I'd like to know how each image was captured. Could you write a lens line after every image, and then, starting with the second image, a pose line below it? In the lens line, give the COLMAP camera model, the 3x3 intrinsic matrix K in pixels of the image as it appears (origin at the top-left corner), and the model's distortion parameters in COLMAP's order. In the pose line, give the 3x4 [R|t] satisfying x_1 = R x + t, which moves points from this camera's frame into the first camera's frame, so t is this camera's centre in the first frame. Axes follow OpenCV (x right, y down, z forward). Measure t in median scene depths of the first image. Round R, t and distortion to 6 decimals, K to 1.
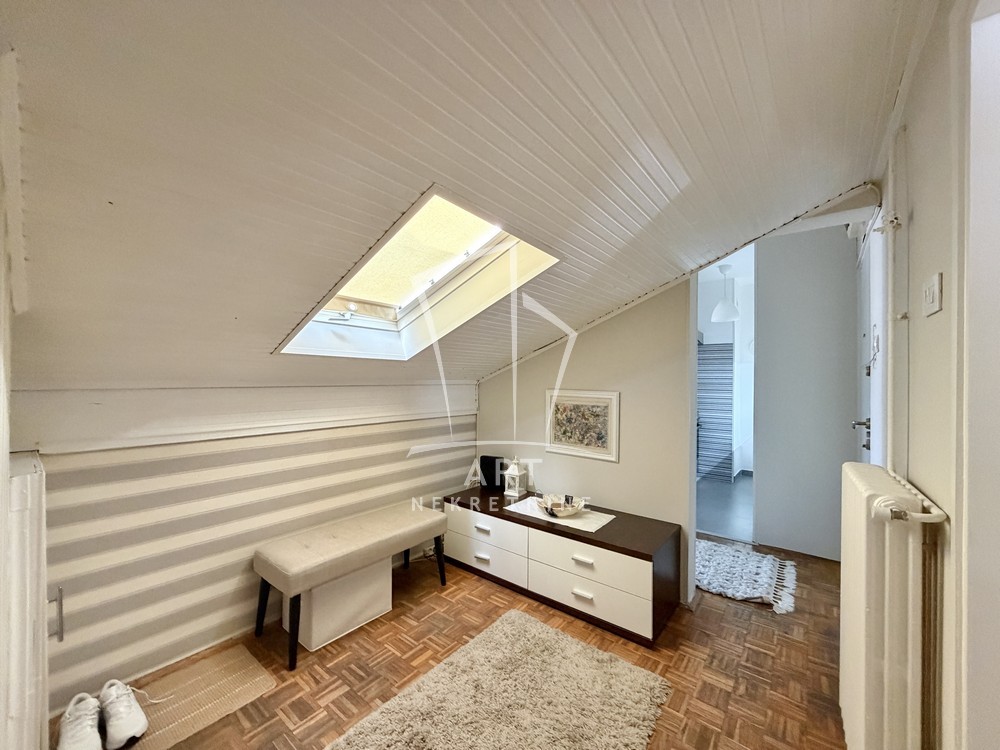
lens RADIAL K [[398.3, 0, 496.9], [0, 398.3, 376.4], [0, 0, 1]] dist [-0.006457, 0.000689]
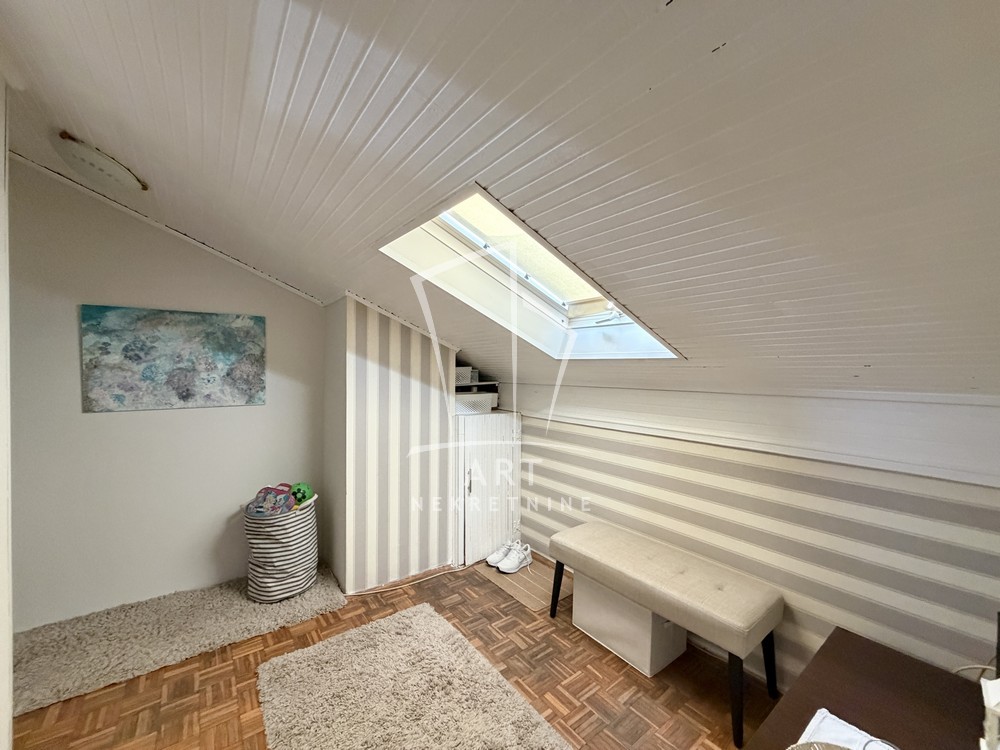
lens RADIAL K [[398.3, 0, 497.8], [0, 398.3, 377.5], [0, 0, 1]] dist [-0.006457, 0.000689]
pose [[-0.257817, 0.006108, -0.966175, 0.689582], [-0.007468, 0.999938, 0.008314, -0.010693], [0.966165, 0.009359, -0.257755, 1.108194]]
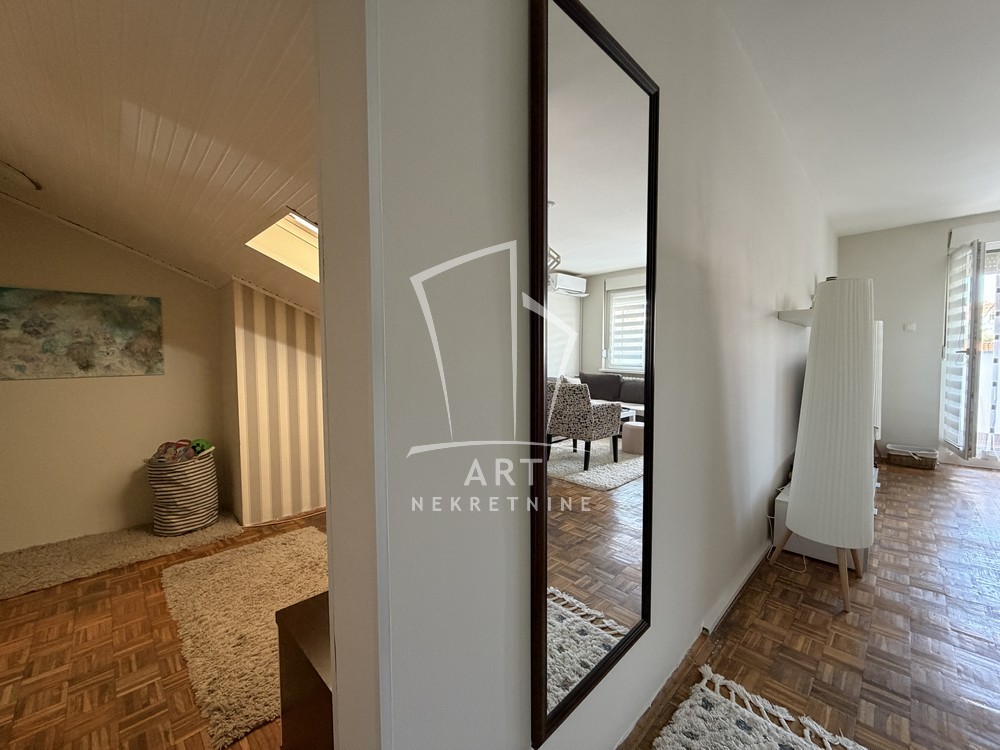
lens RADIAL K [[398.3, 0, 499.7], [0, 398.3, 377.7], [0, 0, 1]] dist [-0.006457, 0.000689]
pose [[-0.114100, 0.038273, -0.992732, 1.003968], [0.013663, 0.999224, 0.036953, 0.076888], [0.993375, -0.009348, -0.114534, 1.507993]]
